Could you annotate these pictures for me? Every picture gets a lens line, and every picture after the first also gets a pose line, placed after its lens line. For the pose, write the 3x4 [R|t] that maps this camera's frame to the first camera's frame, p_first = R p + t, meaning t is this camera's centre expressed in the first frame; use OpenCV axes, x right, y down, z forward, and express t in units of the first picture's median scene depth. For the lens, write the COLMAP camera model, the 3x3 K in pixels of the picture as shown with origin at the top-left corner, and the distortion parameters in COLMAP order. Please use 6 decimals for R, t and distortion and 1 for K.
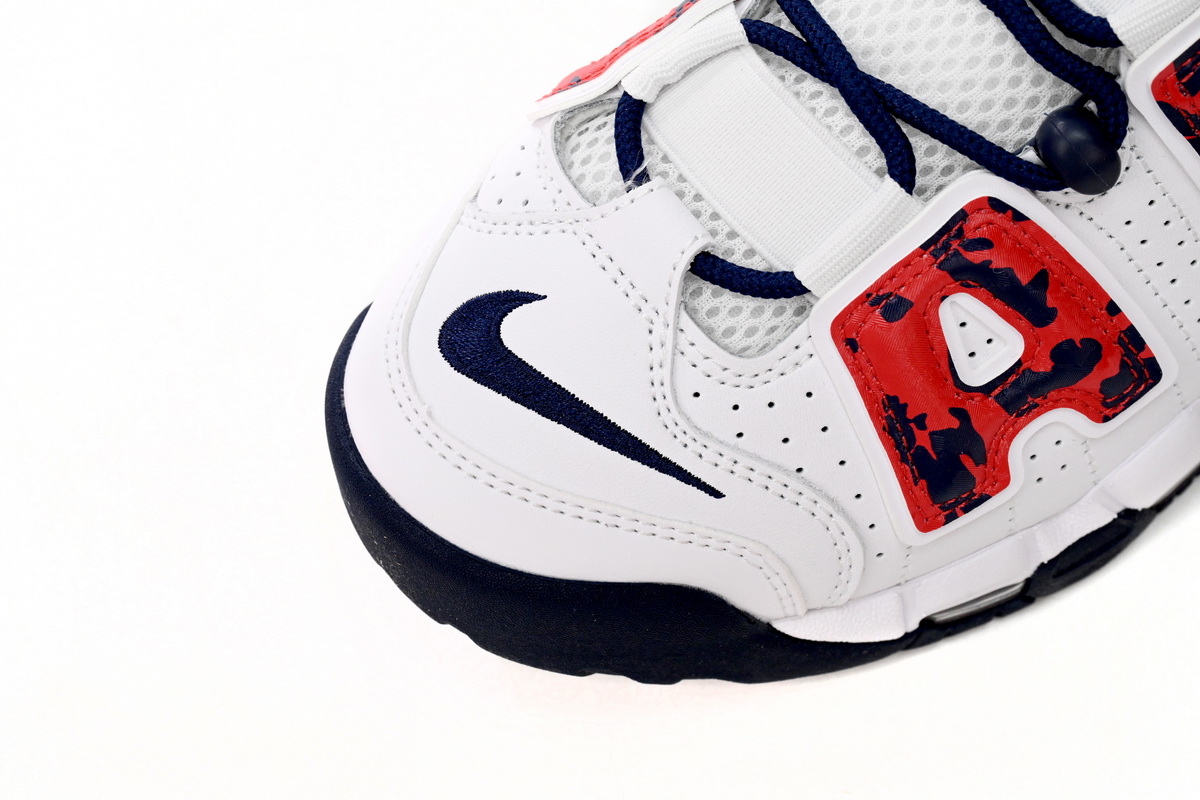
lens RADIAL K [[2355.3, 0, 597.6], [0, 2355.3, 394.9], [0, 0, 1]] dist [0.026431, 0.000000]
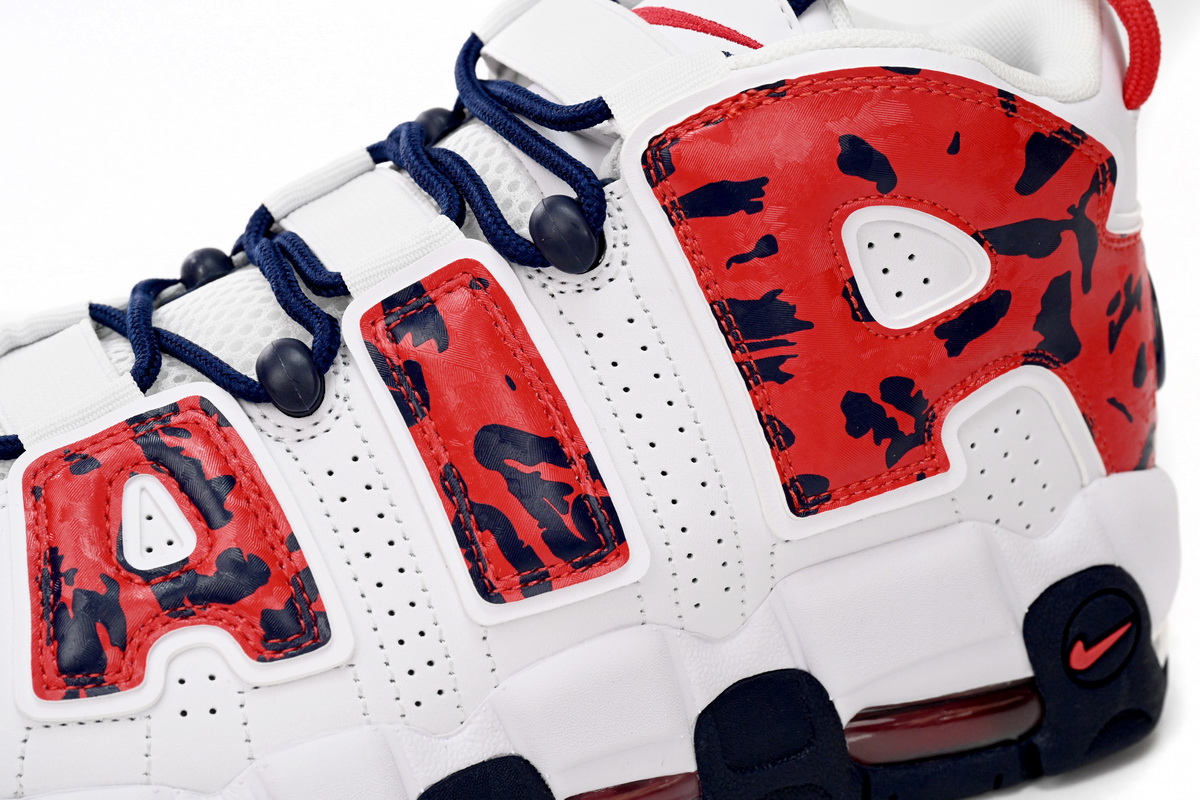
lens RADIAL K [[2470.3, 0, 606.9], [0, 2470.3, 396.4], [0, 0, 1]] dist [0.001907, 0.000000]
pose [[0.943208, 0.148922, -0.296952, 0.665091], [-0.320684, 0.641507, -0.696872, 0.634035], [0.086717, 0.752523, 0.652831, 0.270181]]
